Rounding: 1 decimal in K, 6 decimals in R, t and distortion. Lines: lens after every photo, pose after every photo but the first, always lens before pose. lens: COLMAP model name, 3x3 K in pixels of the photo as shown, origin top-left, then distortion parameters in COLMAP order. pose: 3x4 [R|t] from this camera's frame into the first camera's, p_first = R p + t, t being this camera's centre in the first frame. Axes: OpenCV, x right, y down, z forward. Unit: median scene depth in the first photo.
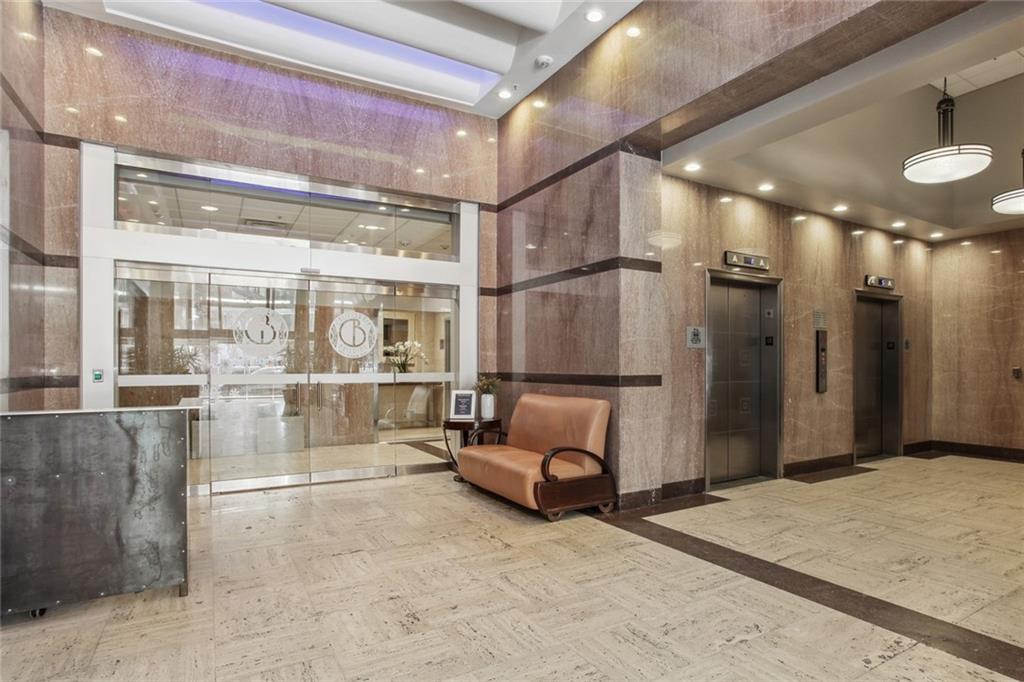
lens RADIAL K [[542.2, 0, 512.3], [0, 542.2, 364.4], [0, 0, 1]] dist [-0.001154, -0.000307]
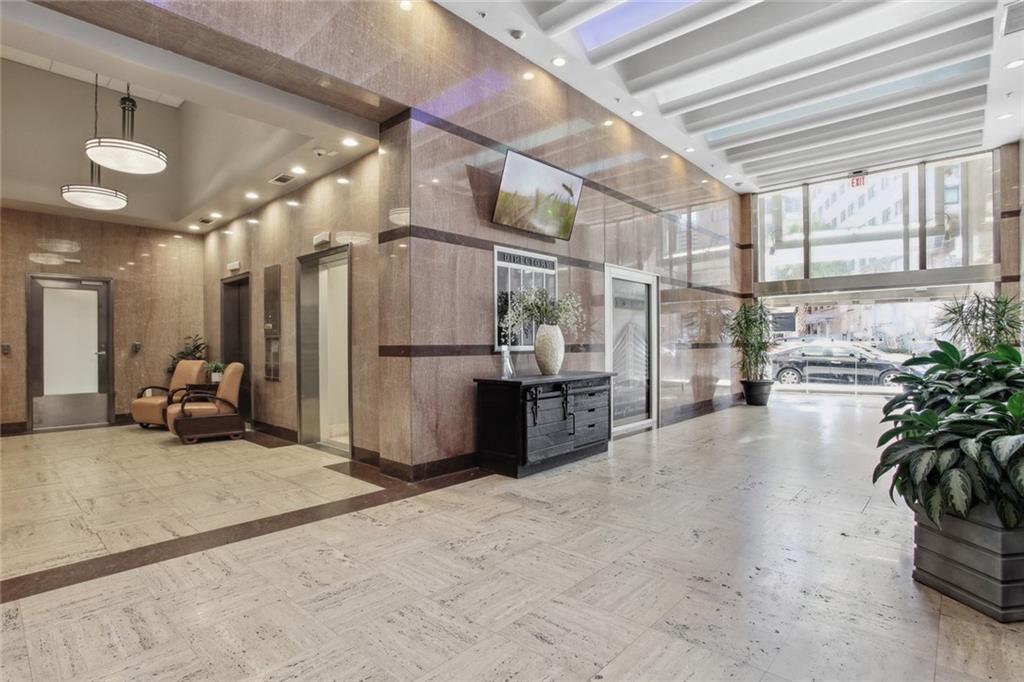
lens RADIAL K [[540.8, 0, 512.0], [0, 540.8, 341.0], [0, 0, 1]] dist [-0.000259, 0.000064]
pose [[-0.274170, 0.007783, 0.961650, -0.625067], [0.003343, 0.999969, -0.007139, 0.025181], [-0.961675, 0.001258, -0.274188, 0.710931]]
